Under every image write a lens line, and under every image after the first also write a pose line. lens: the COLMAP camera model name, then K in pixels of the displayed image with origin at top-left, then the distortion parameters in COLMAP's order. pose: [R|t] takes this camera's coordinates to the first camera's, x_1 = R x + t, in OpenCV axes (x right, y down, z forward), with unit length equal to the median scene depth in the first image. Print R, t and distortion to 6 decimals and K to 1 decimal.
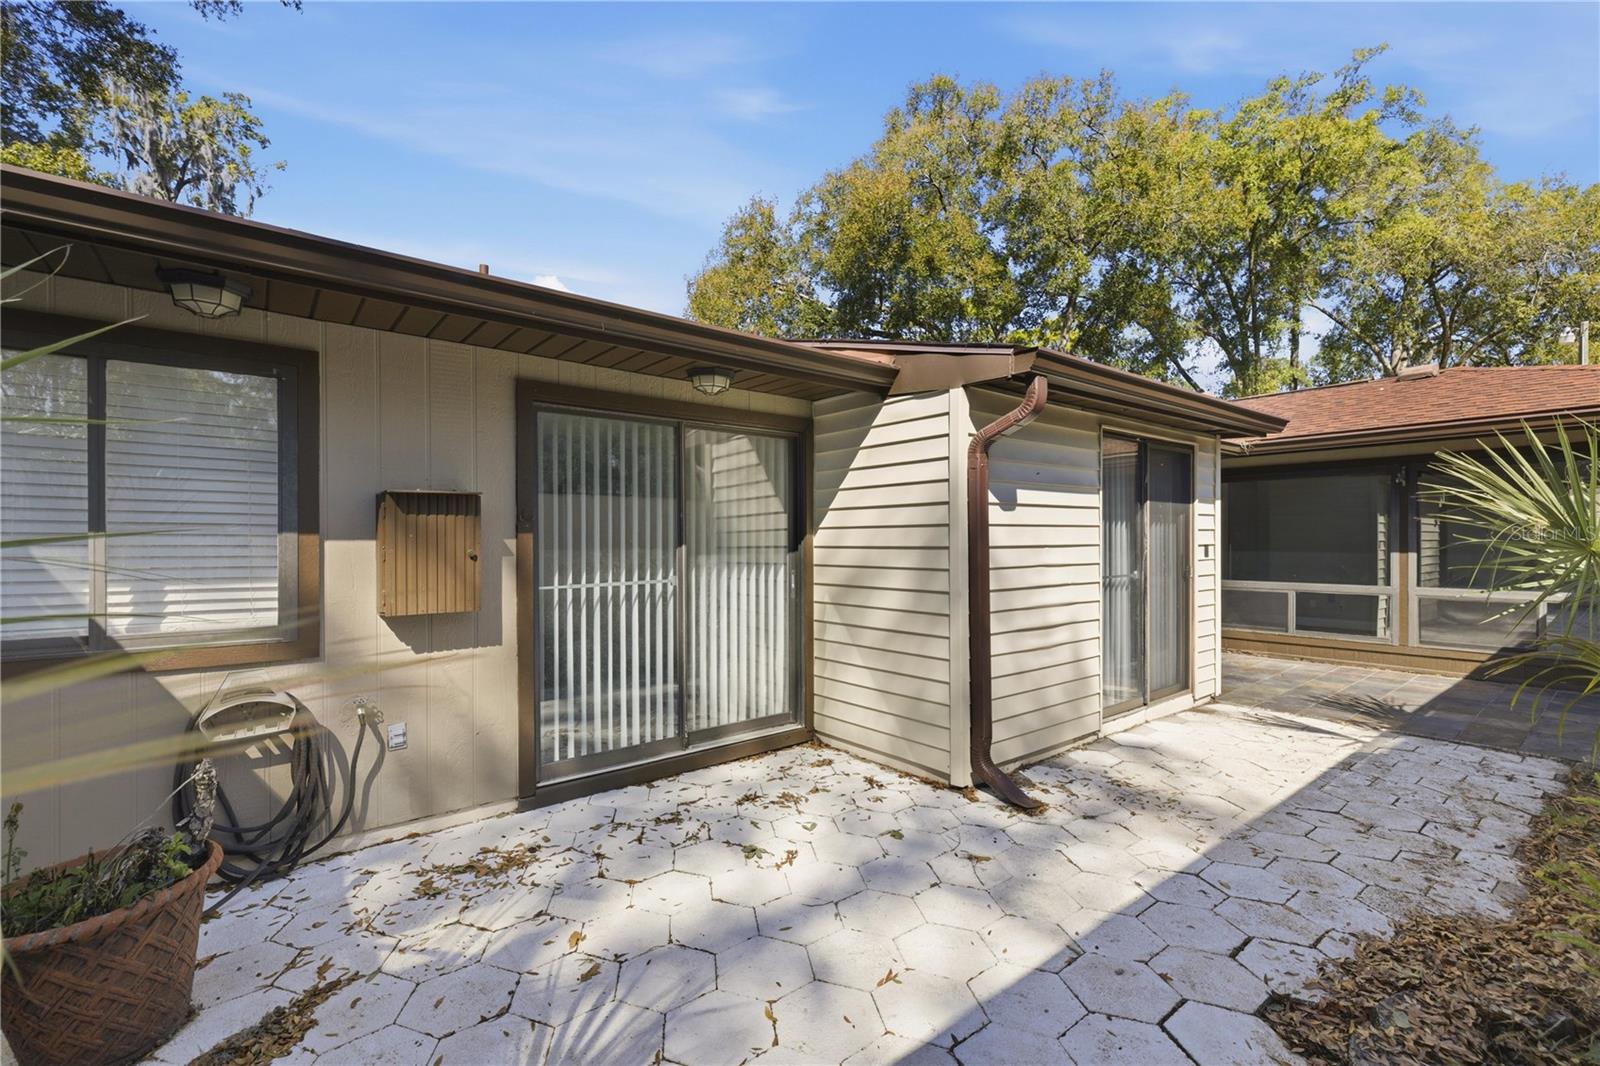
lens RADIAL K [[676.3, 0, 820.1], [0, 676.3, 535.7], [0, 0, 1]] dist [0.007895, 0.000045]
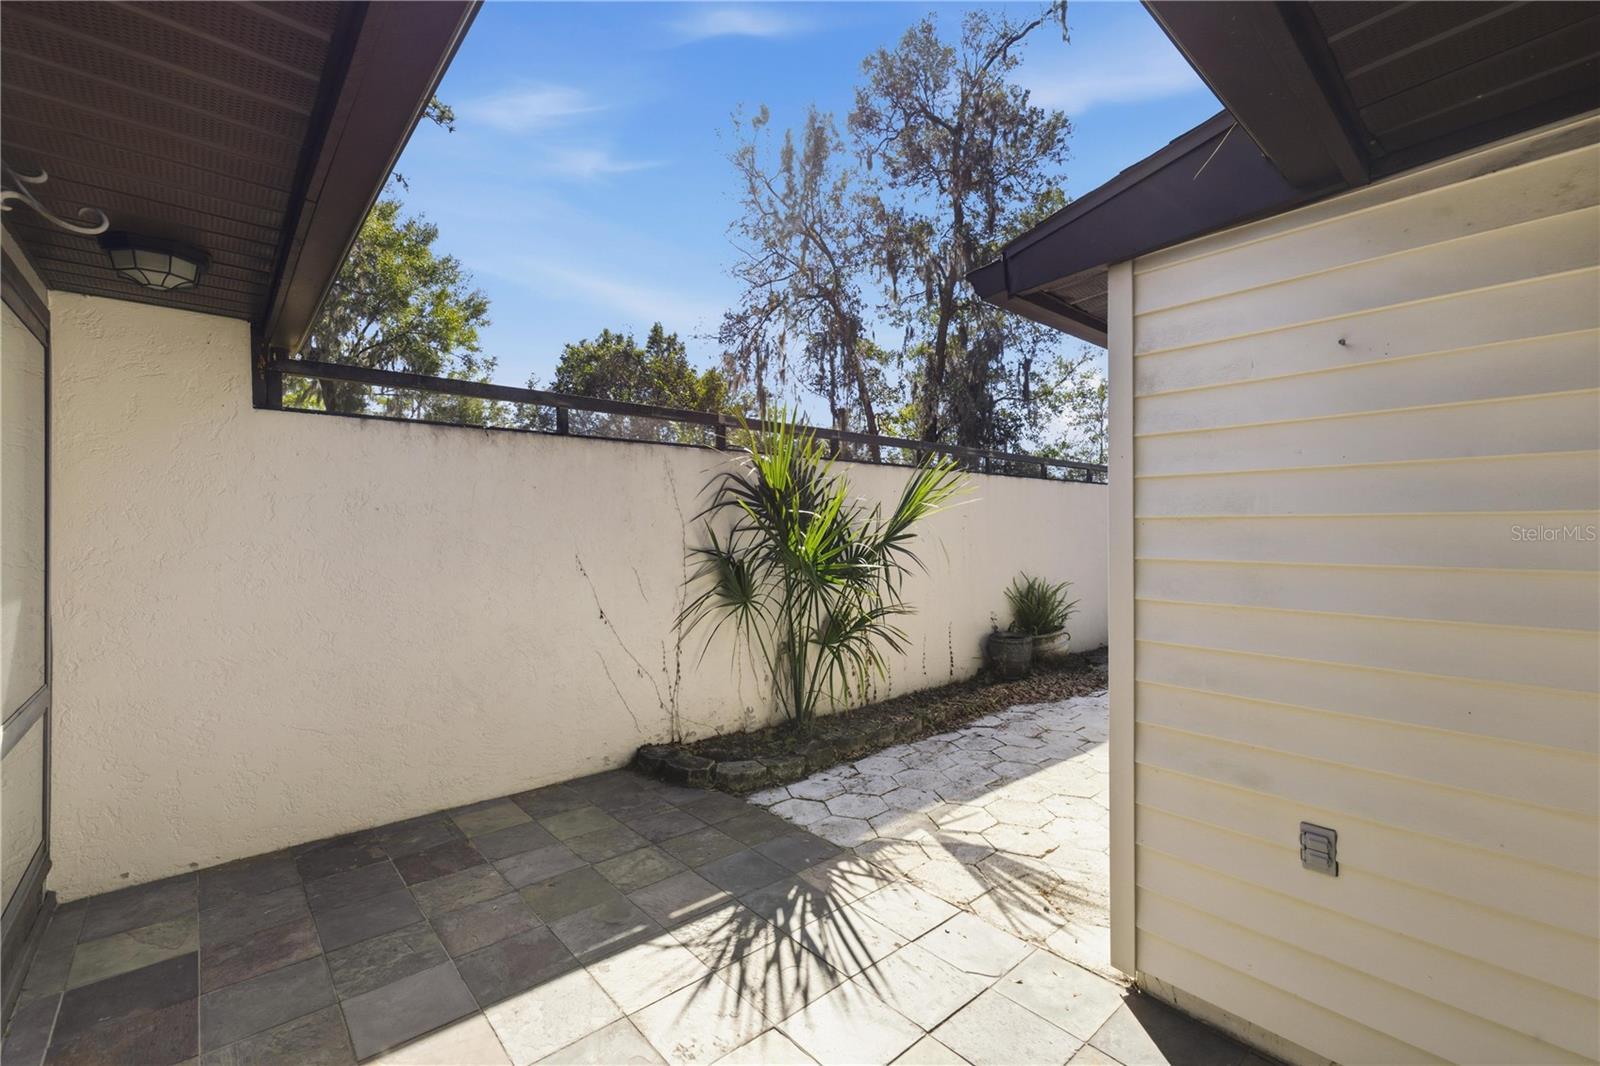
lens RADIAL K [[676.3, 0, 784.1], [0, 676.3, 537.5], [0, 0, 1]] dist [0.007895, 0.000045]
pose [[-0.999693, 0.011274, -0.022076, 1.070913], [0.011050, 0.999887, 0.010225, -0.005532], [0.022189, 0.009978, -0.999704, 1.886292]]
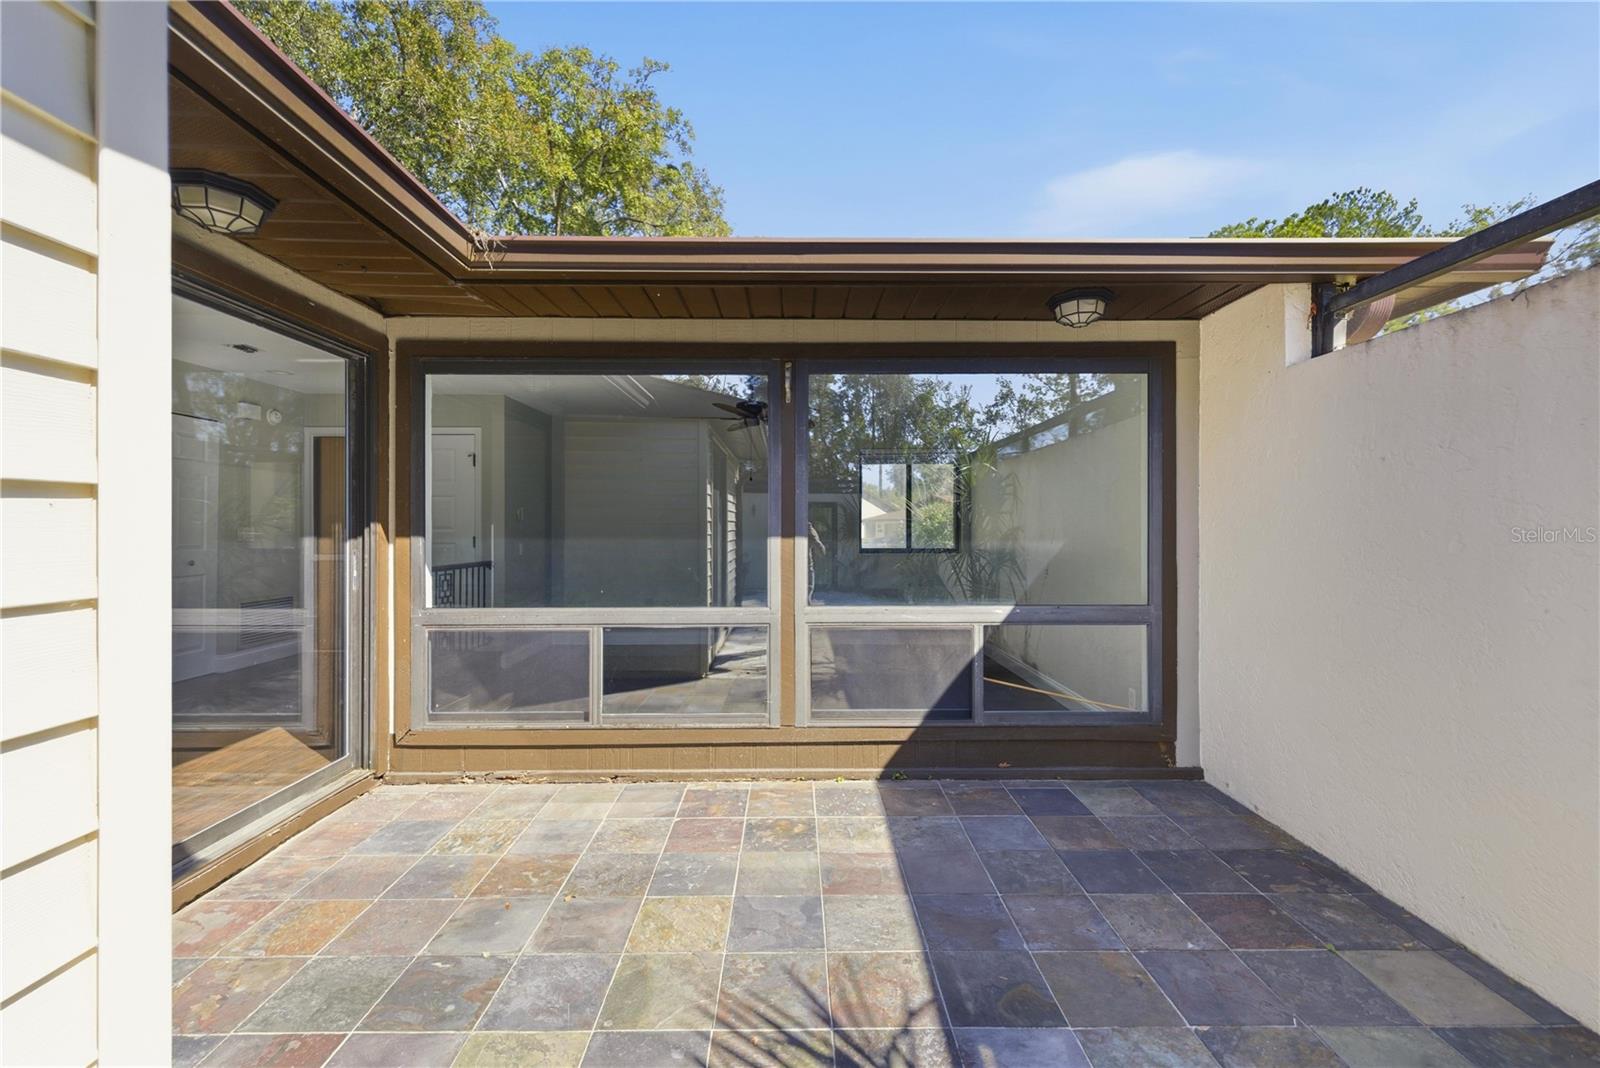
lens RADIAL K [[676.3, 0, 789.1], [0, 676.3, 522.5], [0, 0, 1]] dist [0.007895, 0.000045]
pose [[0.629129, 0.008310, 0.777256, 0.775323], [-0.005395, 0.999965, -0.006324, 0.027774], [-0.777282, -0.000215, 0.629152, 1.125795]]
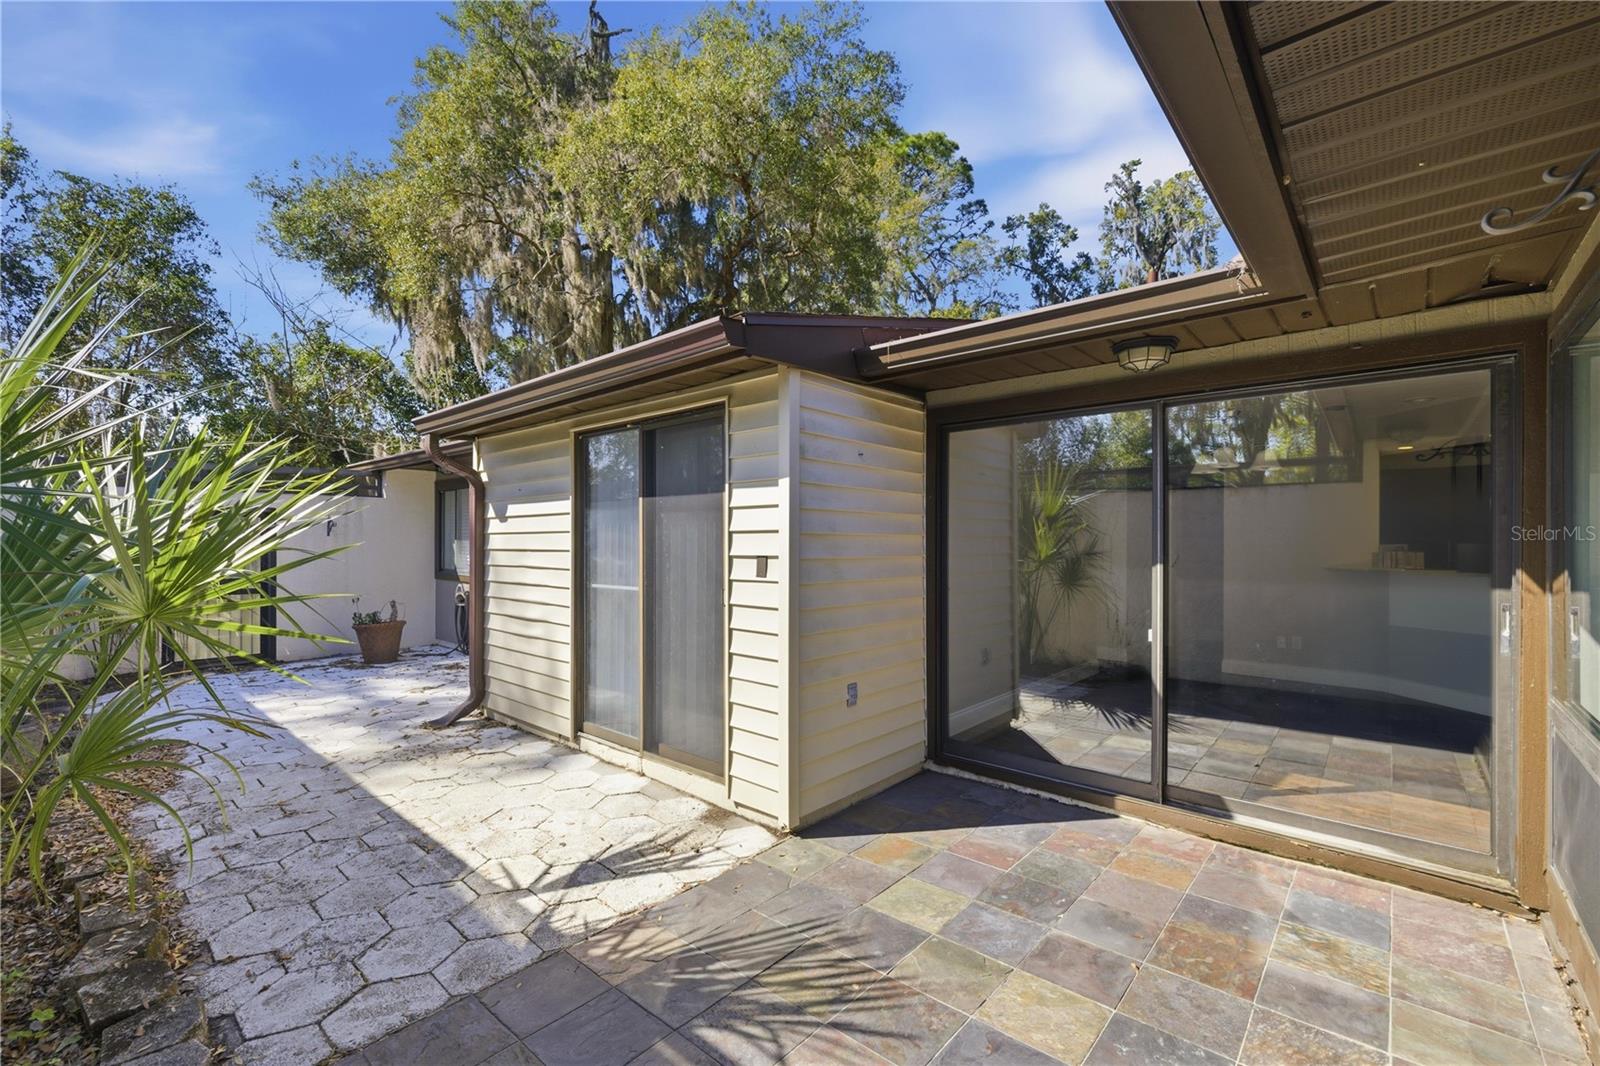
lens RADIAL K [[676.3, 0, 799.1], [0, 676.3, 538.0], [0, 0, 1]] dist [0.007895, 0.000045]
pose [[0.170177, -0.005591, -0.985398, 1.576097], [0.002304, 0.999983, -0.005275, 0.001155], [0.985411, -0.001373, 0.170187, 1.268778]]
